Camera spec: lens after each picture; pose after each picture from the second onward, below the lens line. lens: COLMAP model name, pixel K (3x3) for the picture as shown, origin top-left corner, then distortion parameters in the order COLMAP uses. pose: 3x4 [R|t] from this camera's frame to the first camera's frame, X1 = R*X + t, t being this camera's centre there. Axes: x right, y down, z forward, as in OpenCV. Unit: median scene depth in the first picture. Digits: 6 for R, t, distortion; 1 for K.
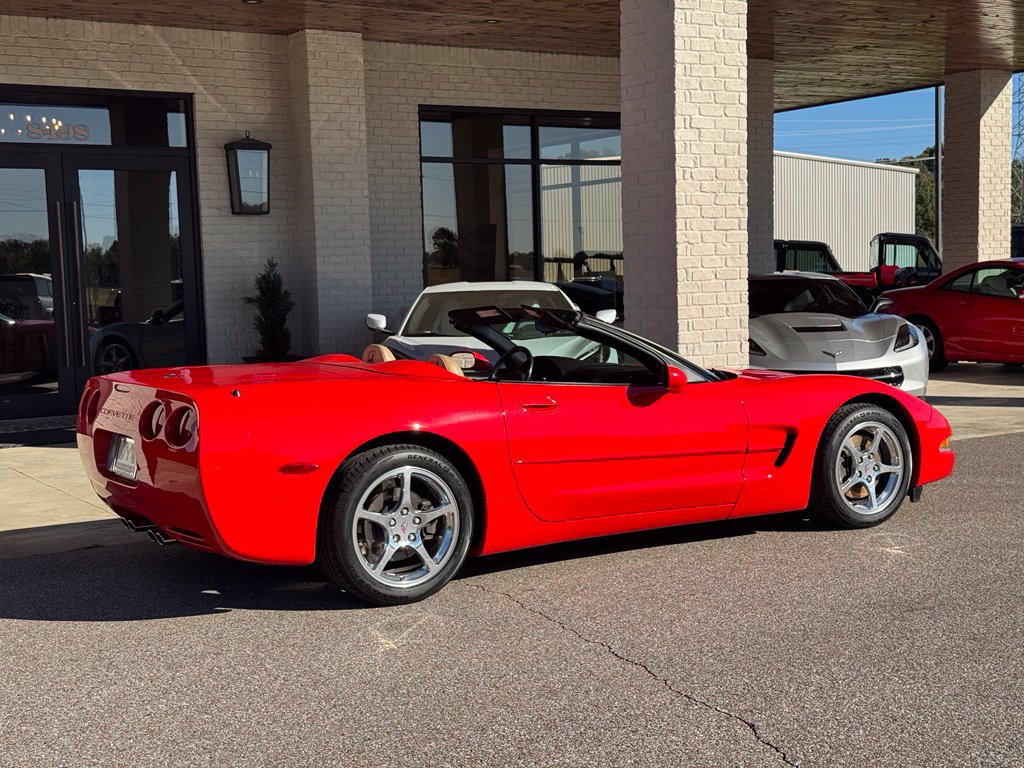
lens RADIAL K [[1428.7, 0, 510.3], [0, 1428.7, 390.3], [0, 0, 1]] dist [0.130869, 0.000000]
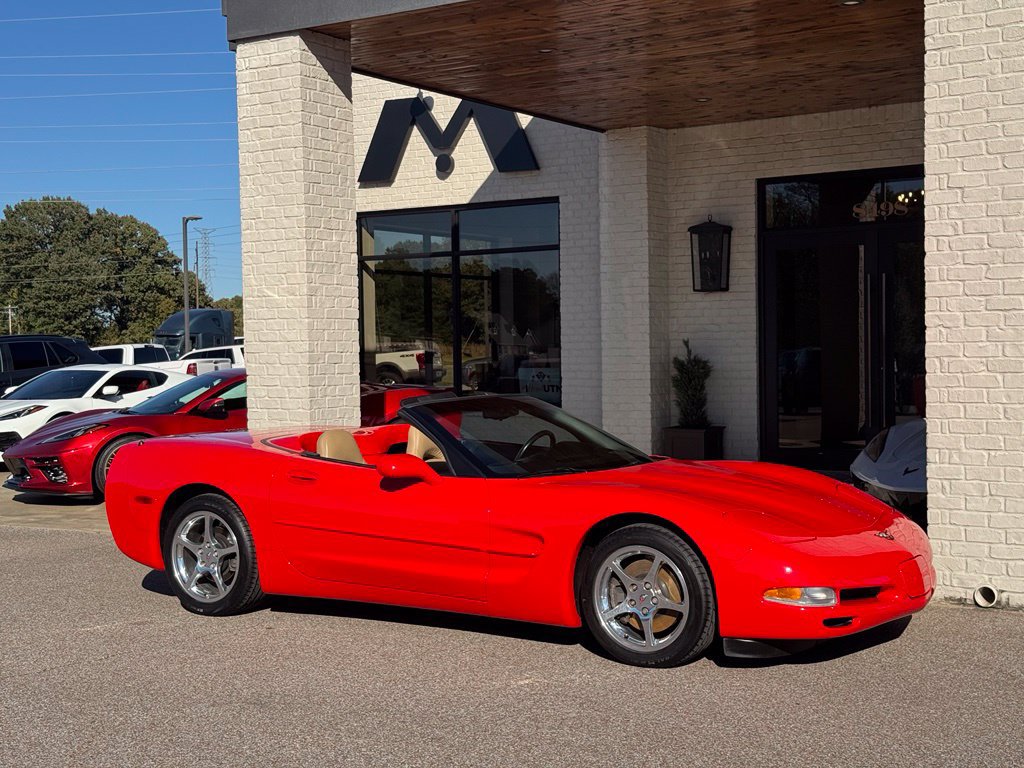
lens RADIAL K [[1428.7, 0, 507.5], [0, 1428.7, 381.1], [0, 0, 1]] dist [0.130869, 0.000000]
pose [[0.428650, 0.044742, -0.902362, 0.582072], [-0.072801, 0.997236, 0.014864, -0.049749], [0.900533, 0.059321, 0.430723, 0.315969]]
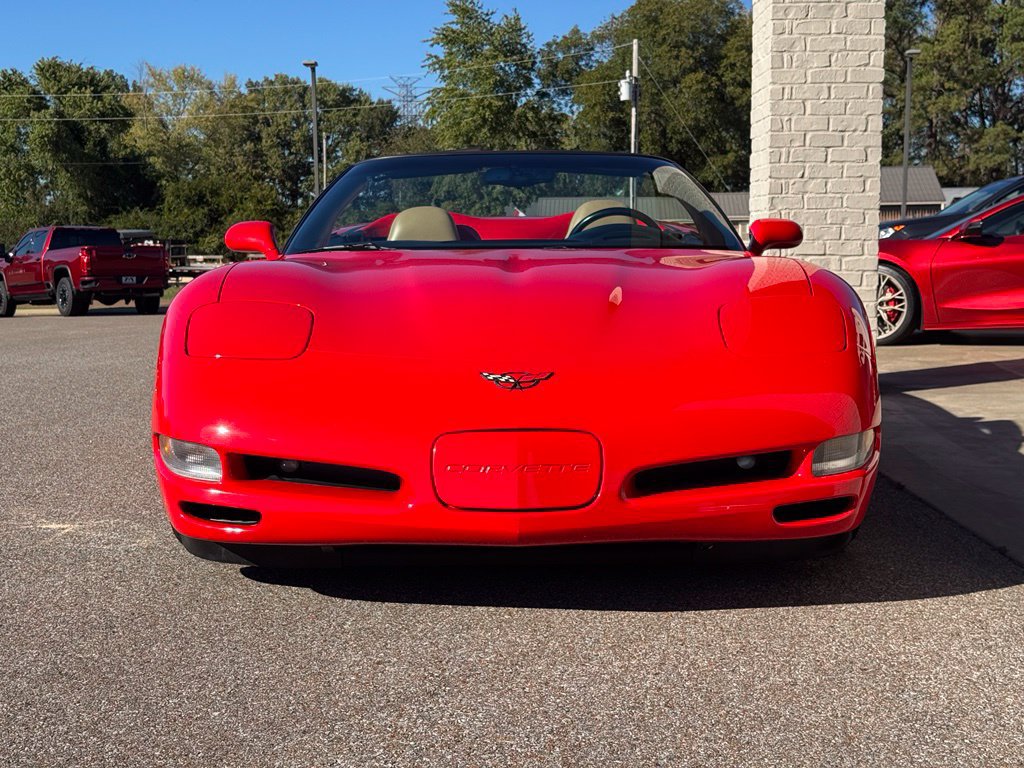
lens RADIAL K [[1428.7, 0, 506.3], [0, 1428.7, 385.7], [0, 0, 1]] dist [0.130869, 0.000000]
pose [[-0.528093, 0.115427, -0.841305, 0.373640], [-0.050640, 0.984675, 0.166884, -0.035625], [0.847675, 0.130734, -0.514155, 0.803406]]
